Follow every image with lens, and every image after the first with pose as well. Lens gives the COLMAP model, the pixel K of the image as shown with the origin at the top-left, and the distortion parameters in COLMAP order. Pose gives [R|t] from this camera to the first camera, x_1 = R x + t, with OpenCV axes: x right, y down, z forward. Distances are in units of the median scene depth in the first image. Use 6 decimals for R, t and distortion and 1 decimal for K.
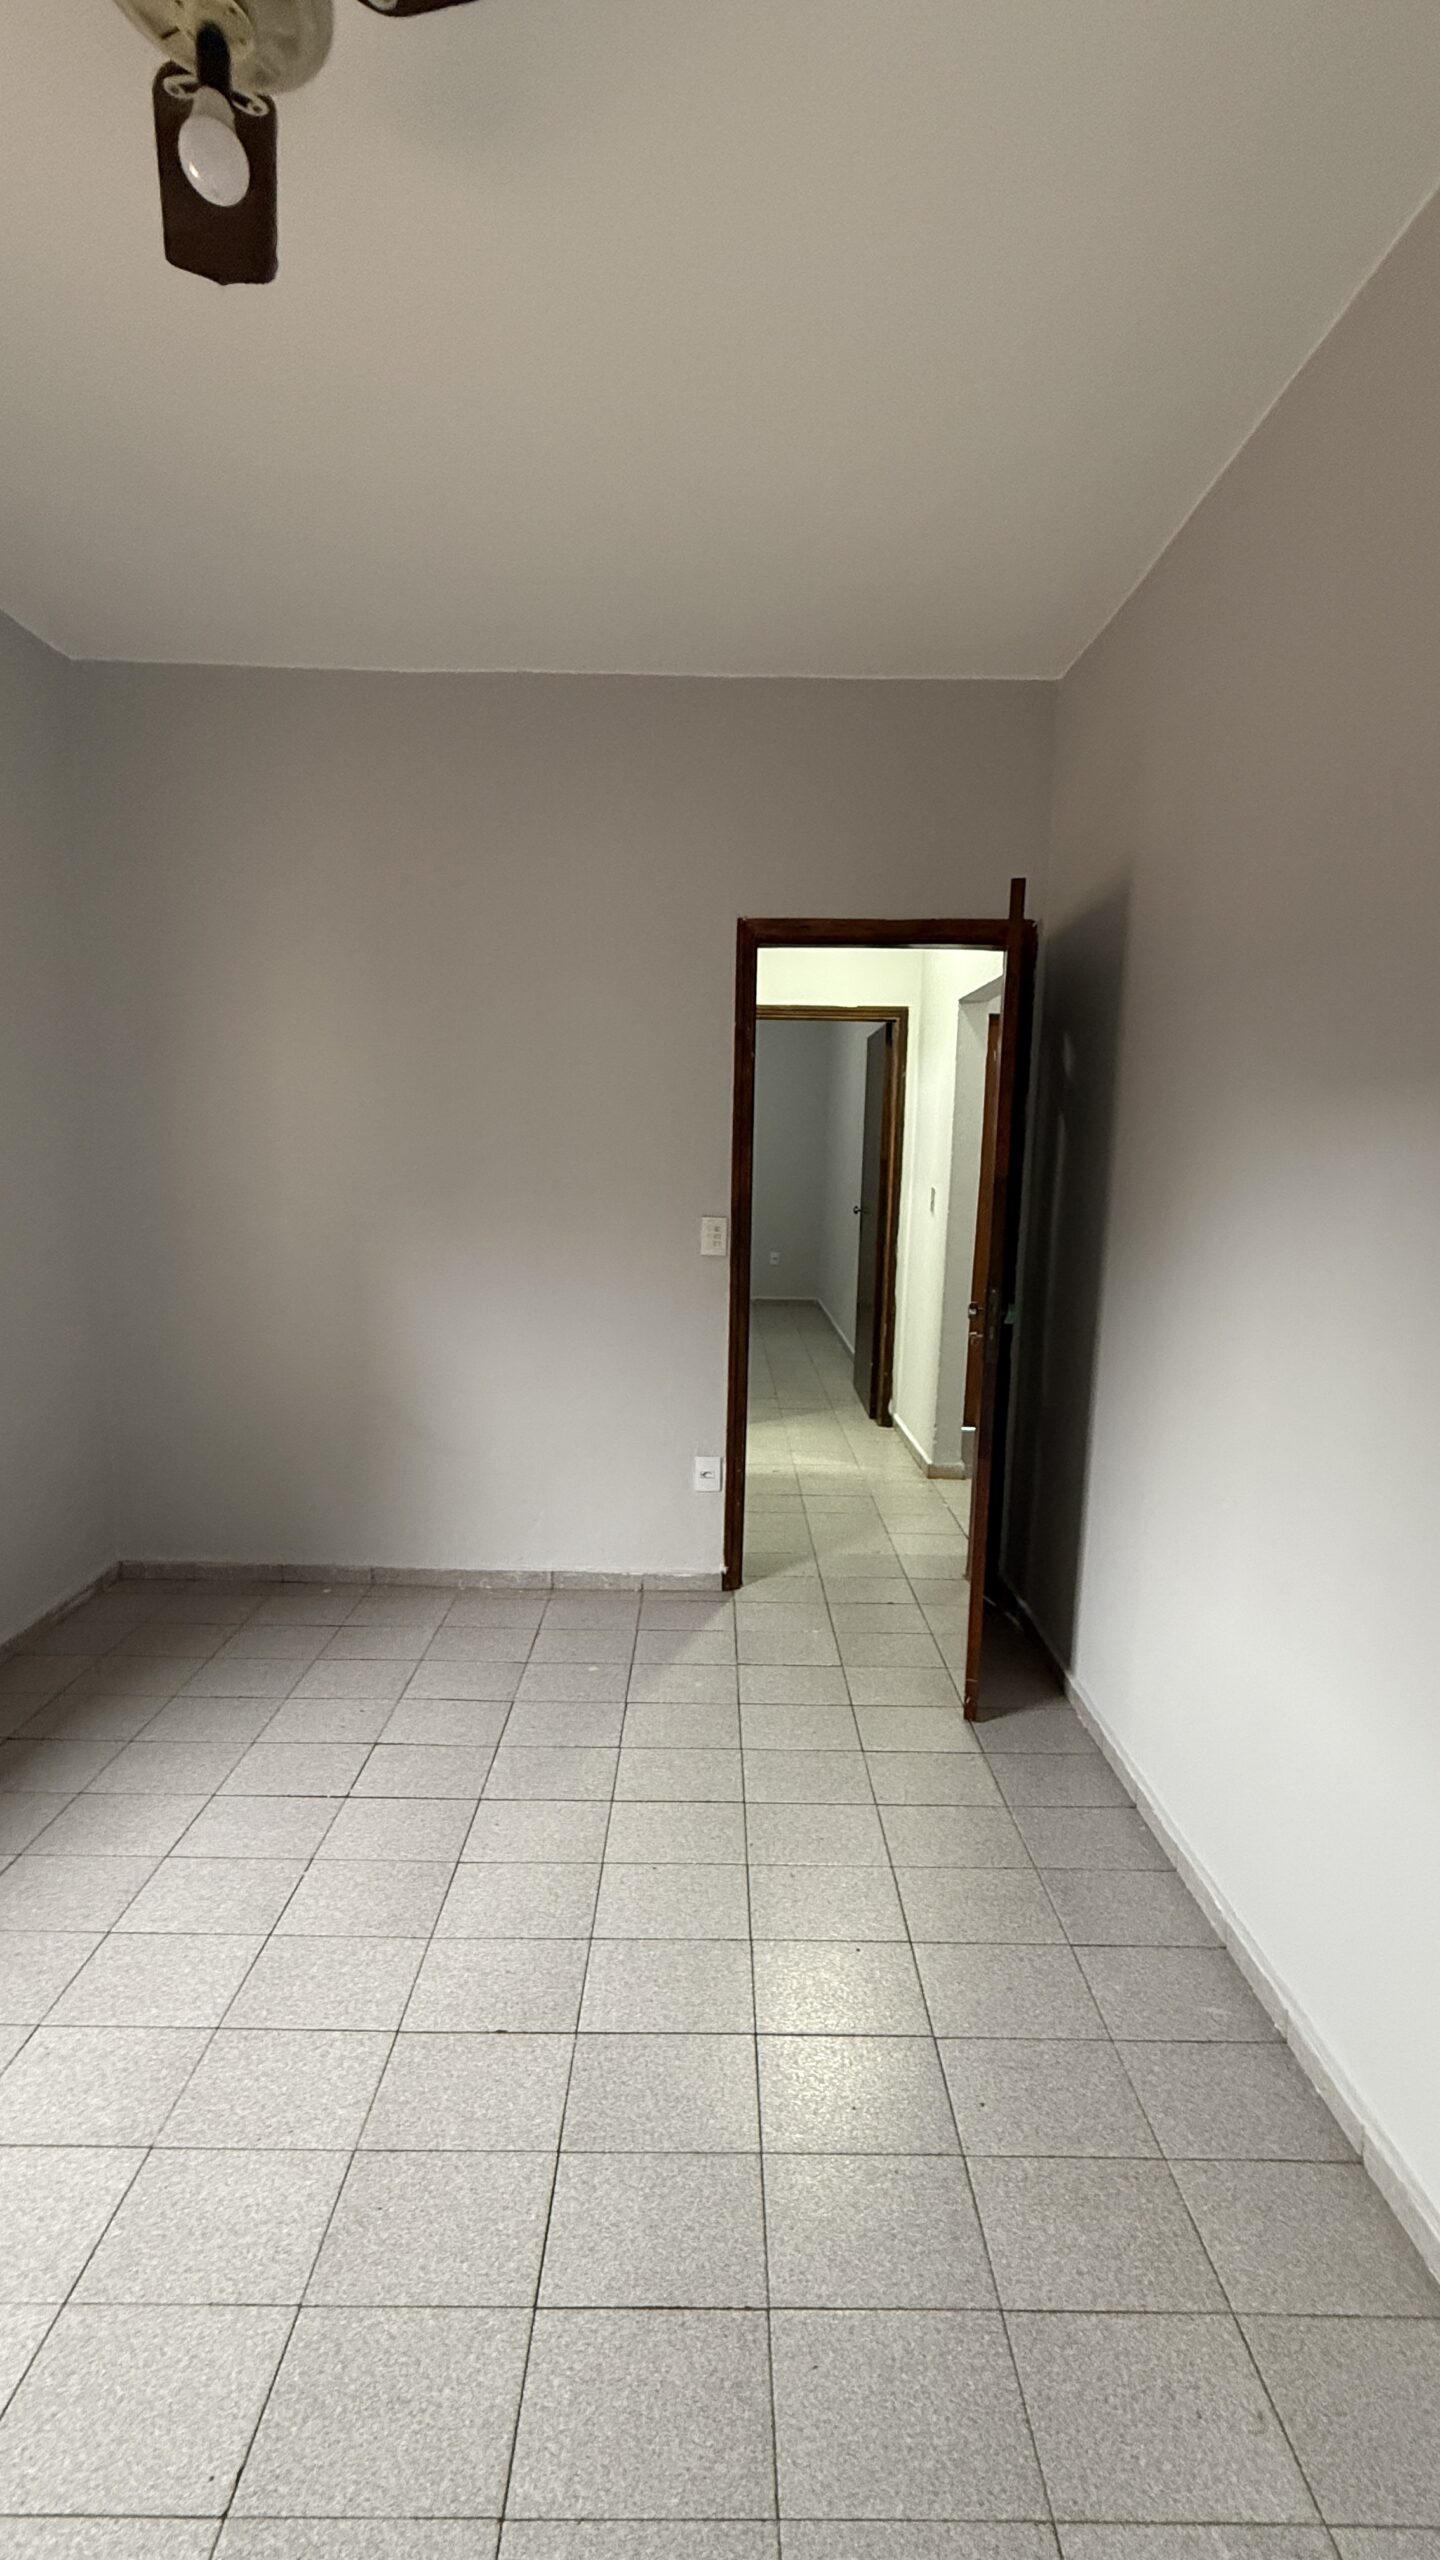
lens RADIAL K [[1015.4, 0, 719.8], [0, 1015.4, 1271.7], [0, 0, 1]] dist [0.000014, 0.000214]
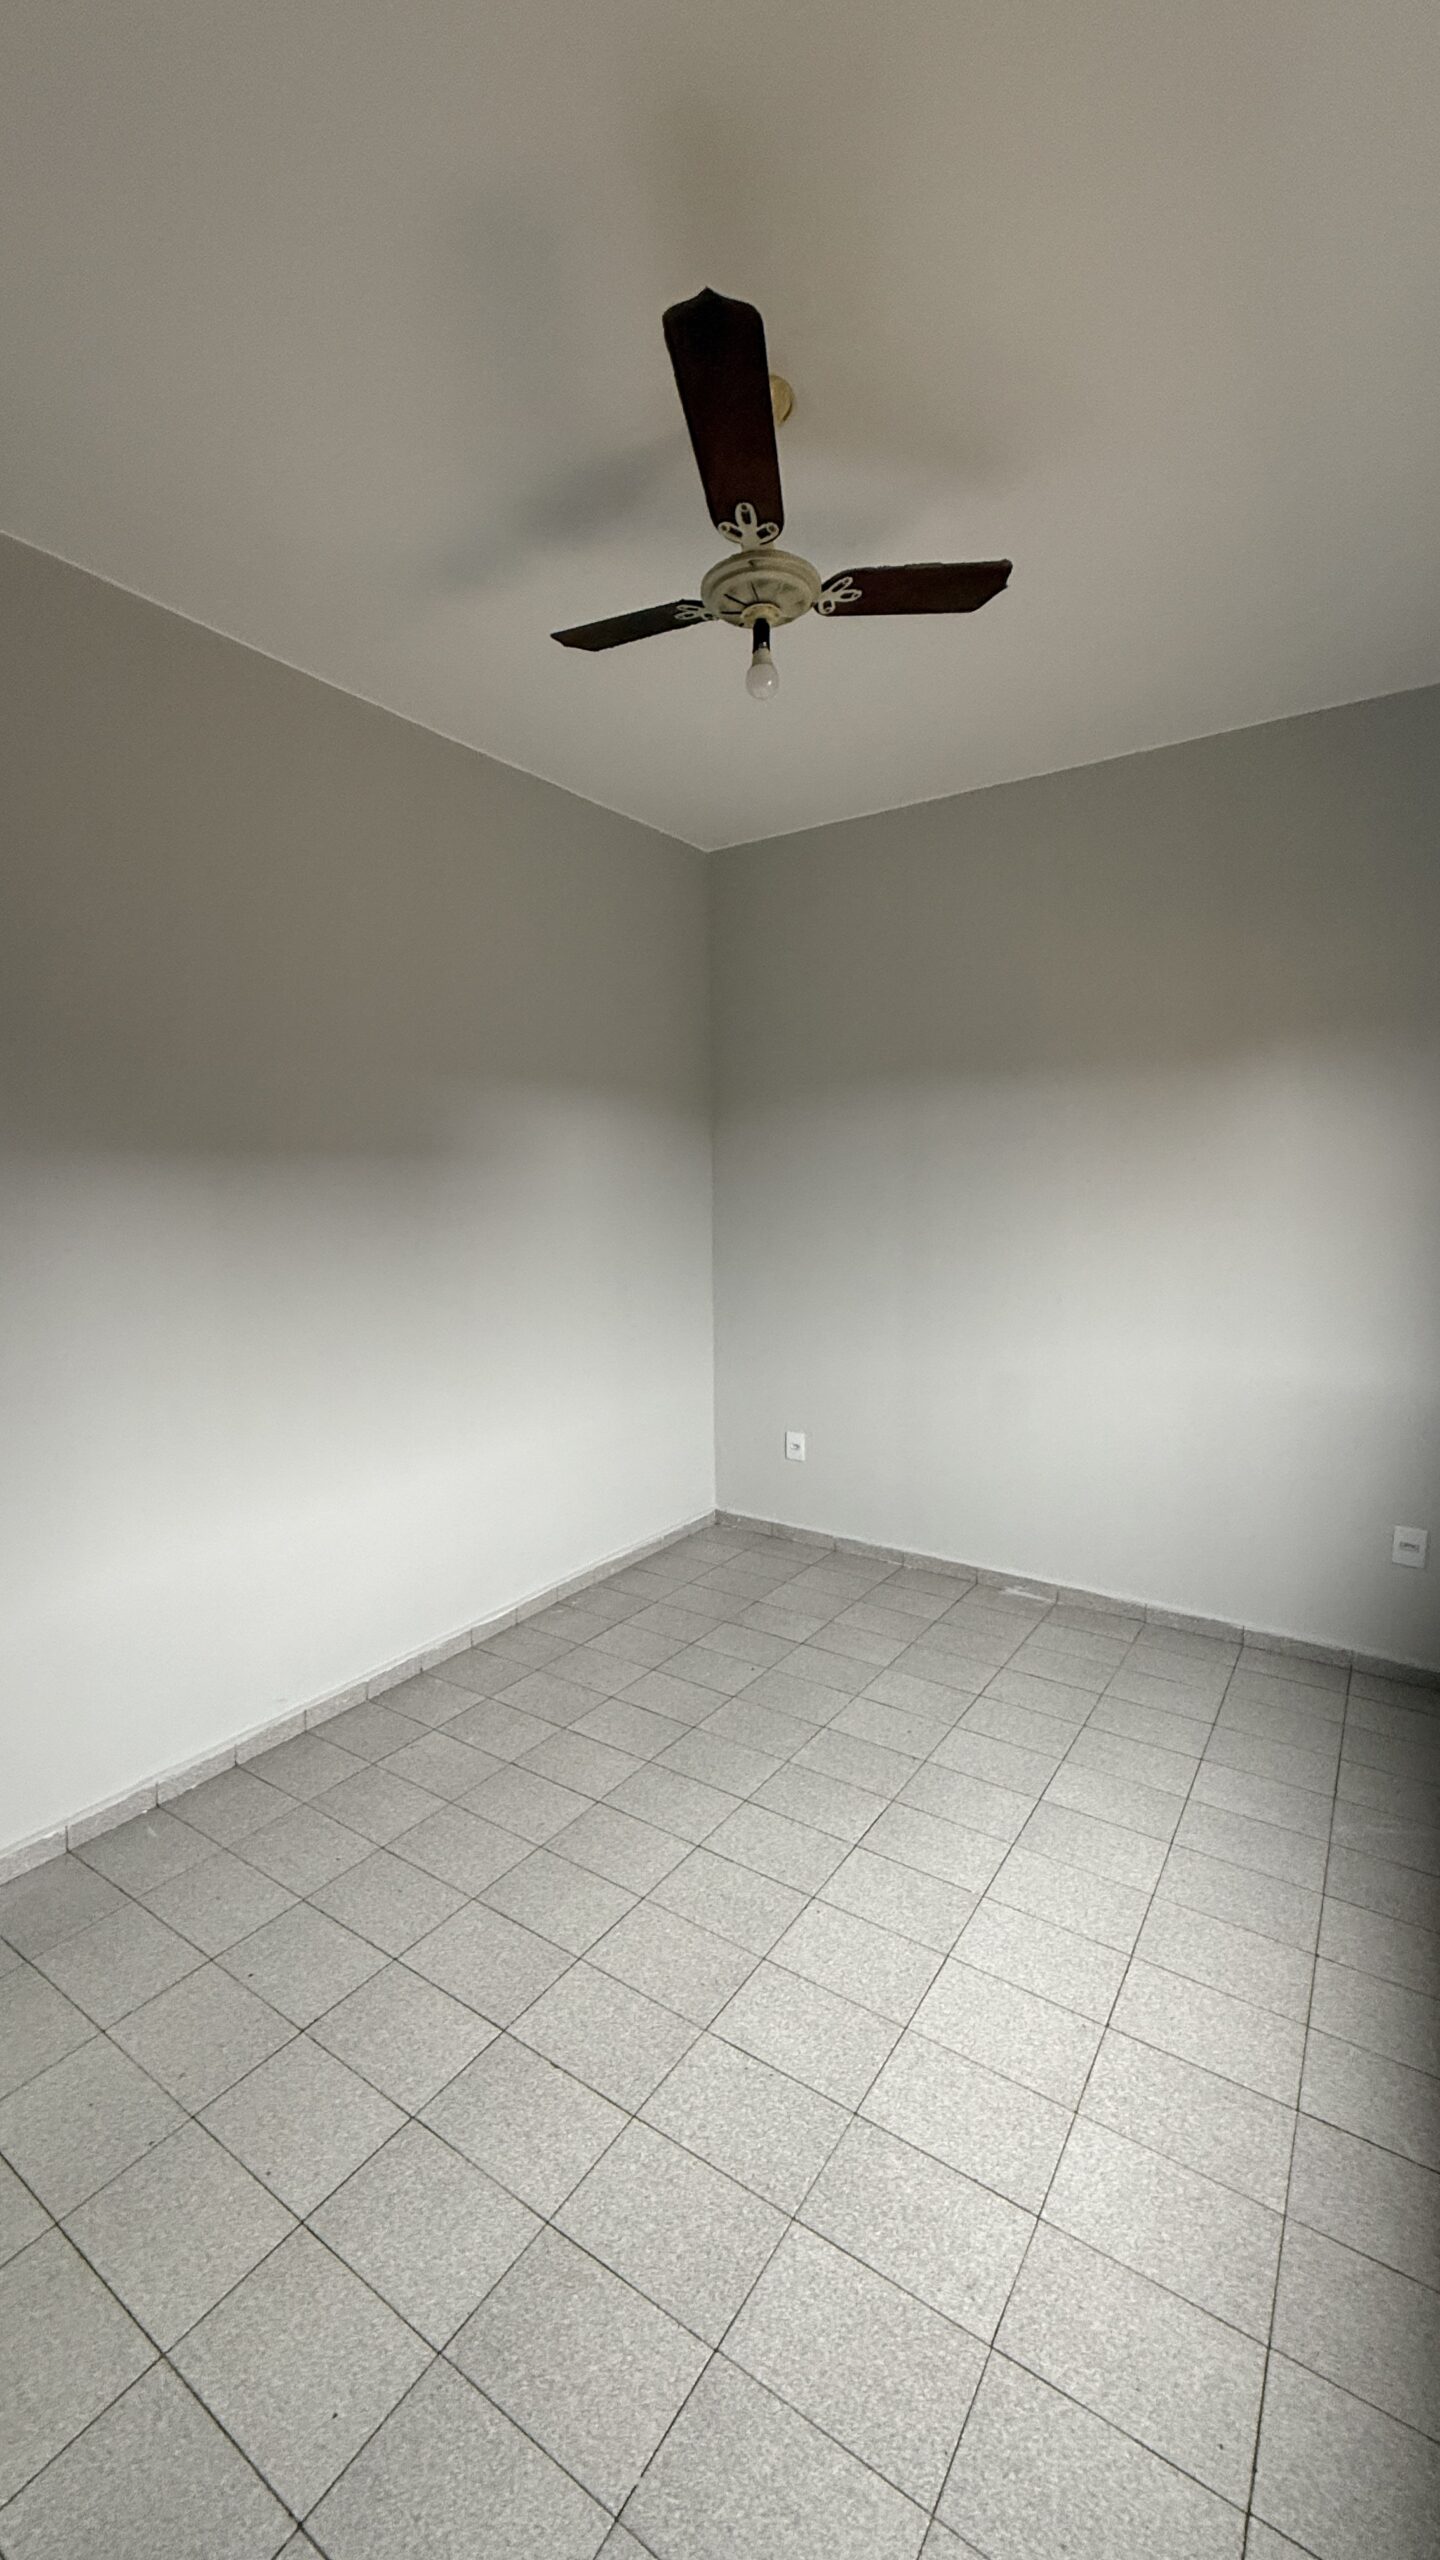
lens RADIAL K [[1015.4, 0, 719.8], [0, 1015.4, 1271.7], [0, 0, 1]] dist [0.000014, 0.000214]
pose [[-0.825352, -0.064515, 0.560920, -0.841950], [0.064140, 0.976306, 0.206669, -0.230183], [-0.560963, 0.206552, -0.801659, 1.499358]]
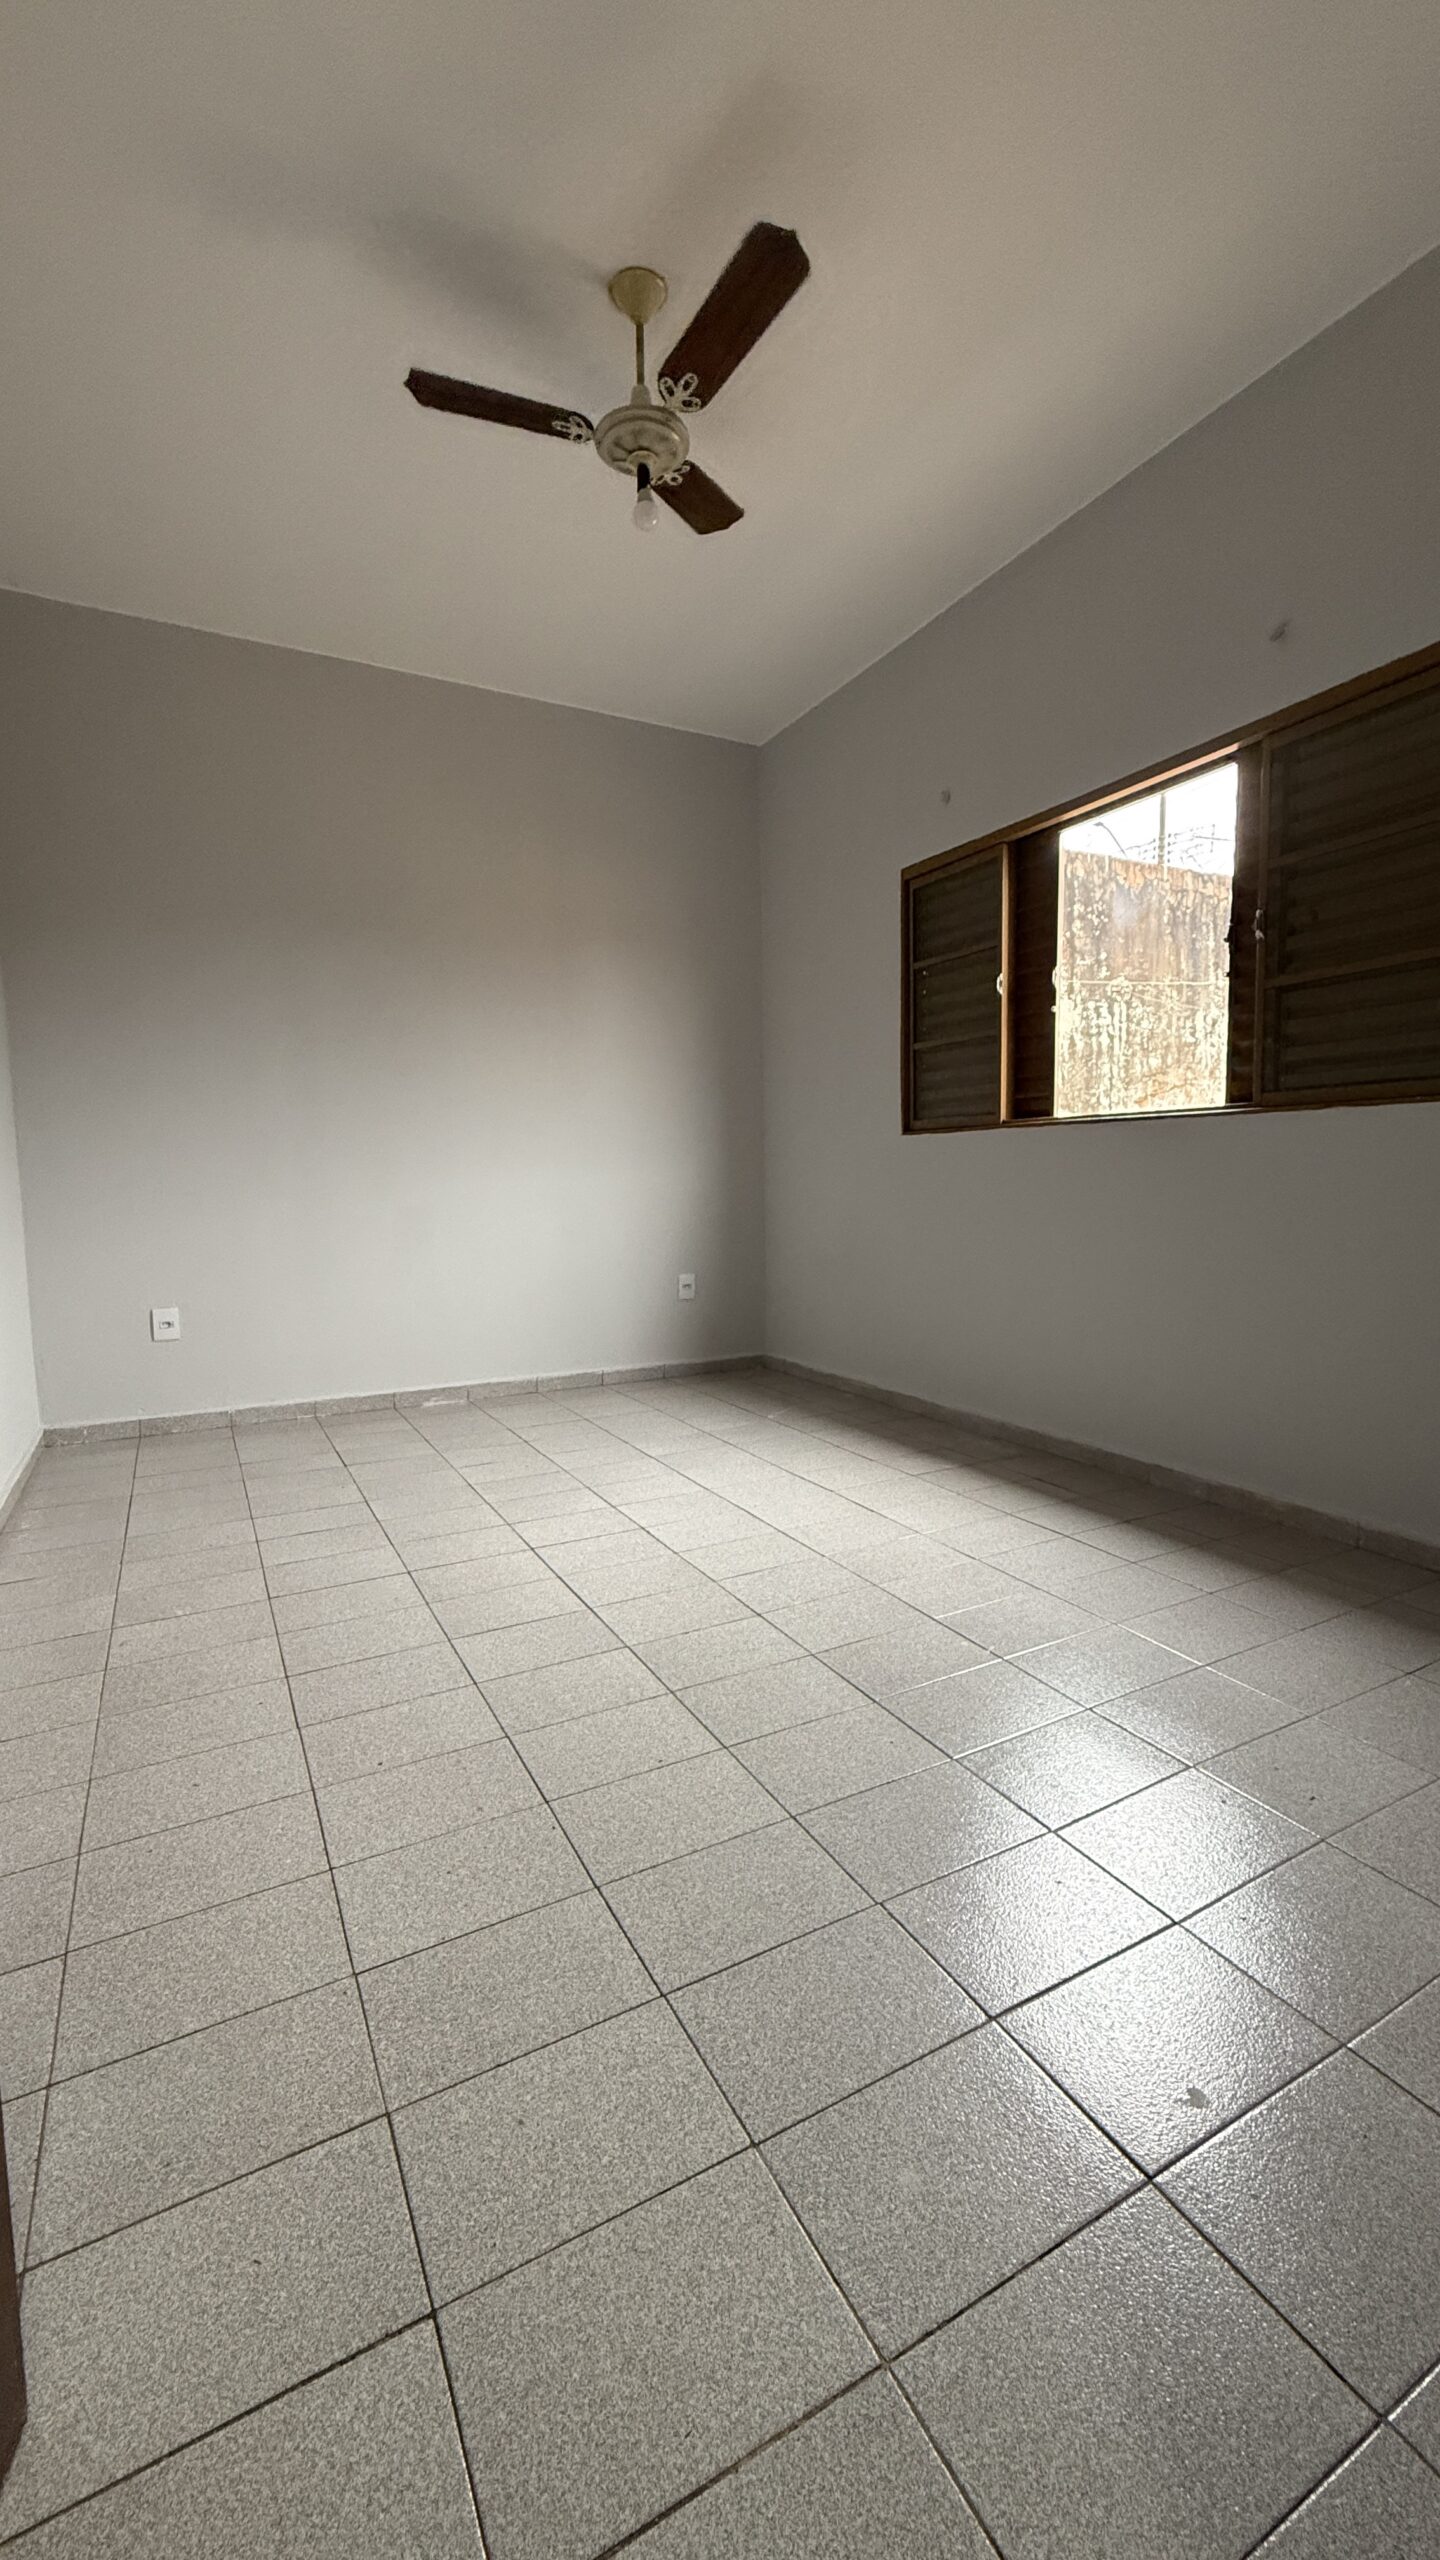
lens RADIAL K [[1015.4, 0, 719.8], [0, 1015.4, 1271.7], [0, 0, 1]] dist [0.000014, 0.000214]
pose [[-0.884169, 0.038397, -0.465586, 0.280033], [-0.061303, 0.978463, 0.197111, 0.084916], [0.463127, 0.202822, -0.862773, 1.886875]]
